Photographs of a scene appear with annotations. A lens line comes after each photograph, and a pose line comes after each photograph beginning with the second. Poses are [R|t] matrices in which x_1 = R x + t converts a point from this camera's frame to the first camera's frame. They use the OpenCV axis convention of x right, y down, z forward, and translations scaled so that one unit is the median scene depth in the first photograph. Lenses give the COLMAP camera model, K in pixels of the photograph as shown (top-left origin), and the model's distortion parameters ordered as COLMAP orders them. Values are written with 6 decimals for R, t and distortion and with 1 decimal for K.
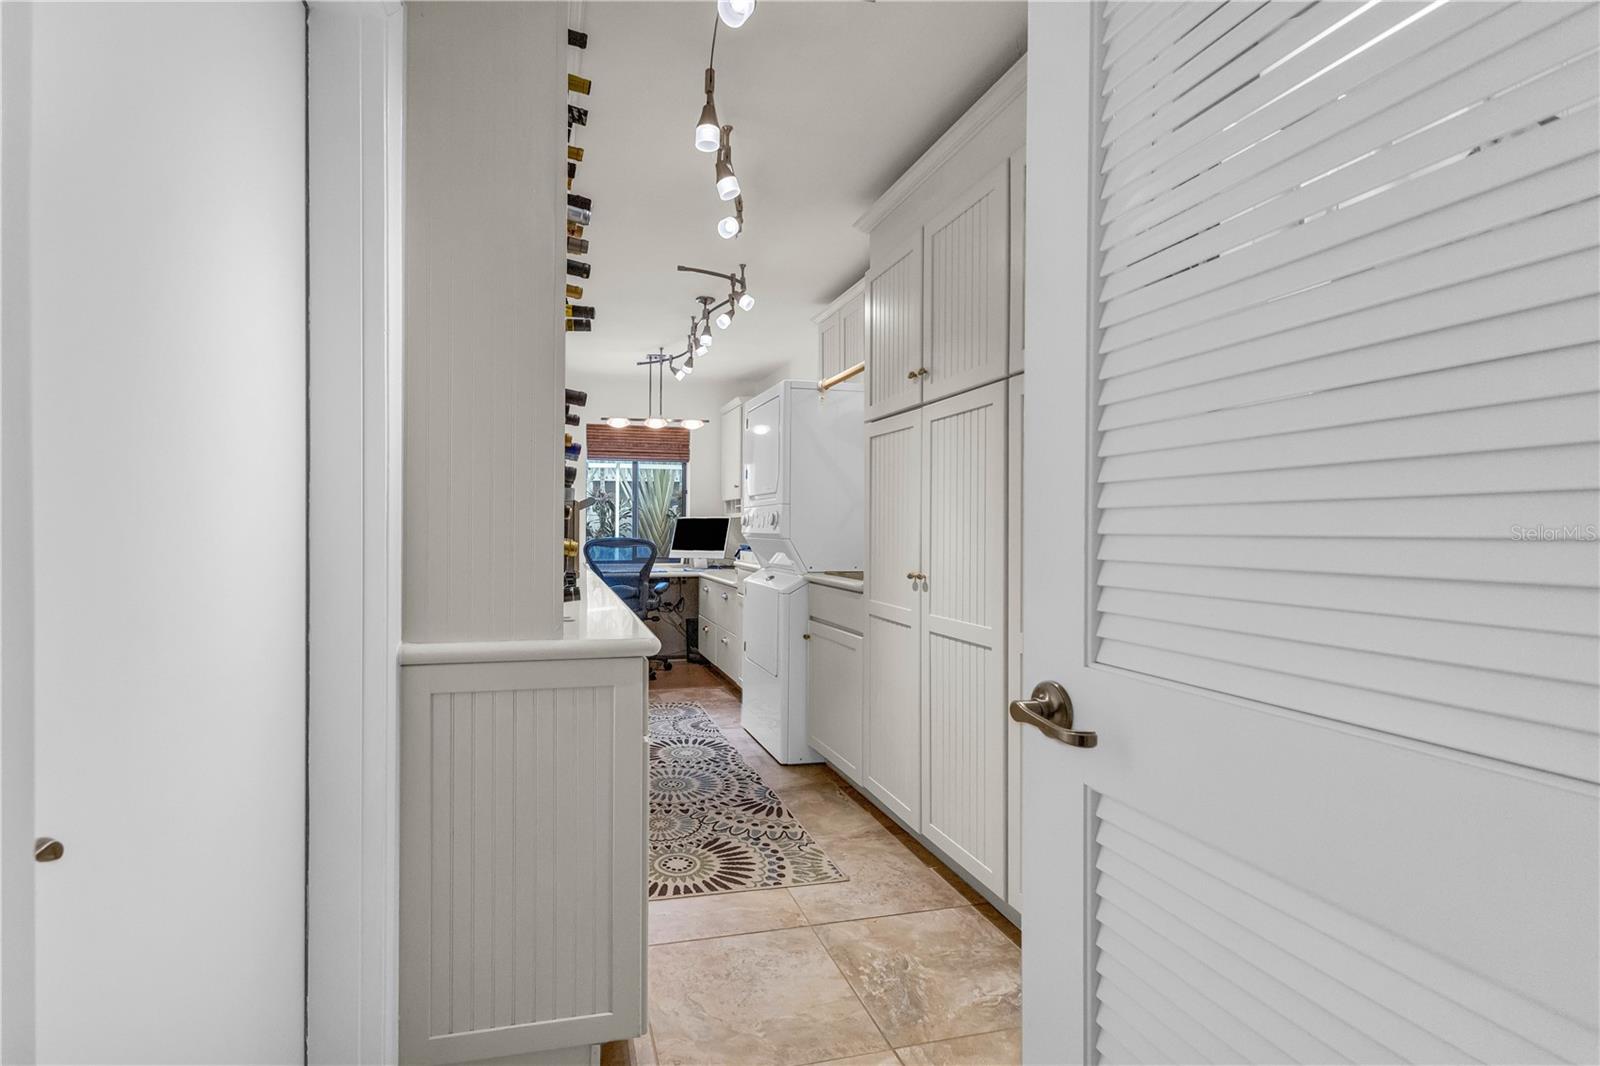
lens RADIAL K [[706.8, 0, 800.0], [0, 706.8, 533.0], [0, 0, 1]] dist [-0.000652, -0.000232]
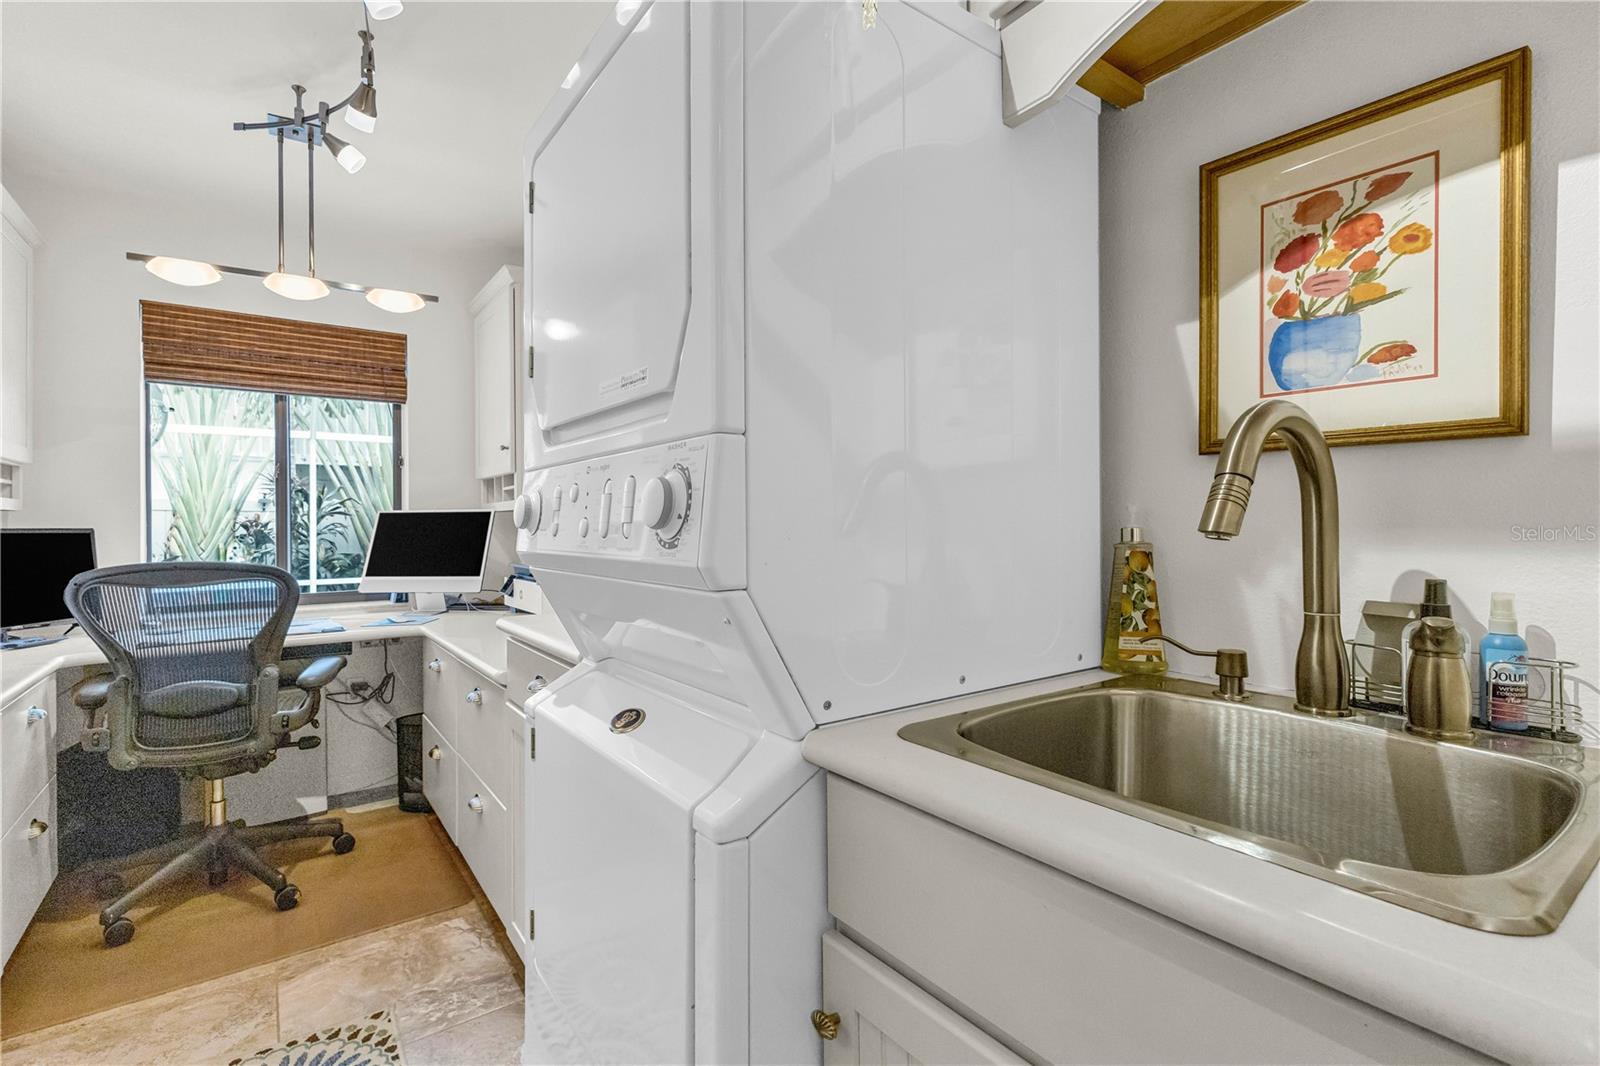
lens RADIAL K [[706.8, 0, 800.0], [0, 706.8, 533.0], [0, 0, 1]] dist [-0.000652, -0.000232]
pose [[0.956304, -0.008551, 0.292249, -0.037589], [0.007847, 0.999963, 0.003582, -0.006688], [-0.292268, -0.001132, 0.956336, 0.465346]]
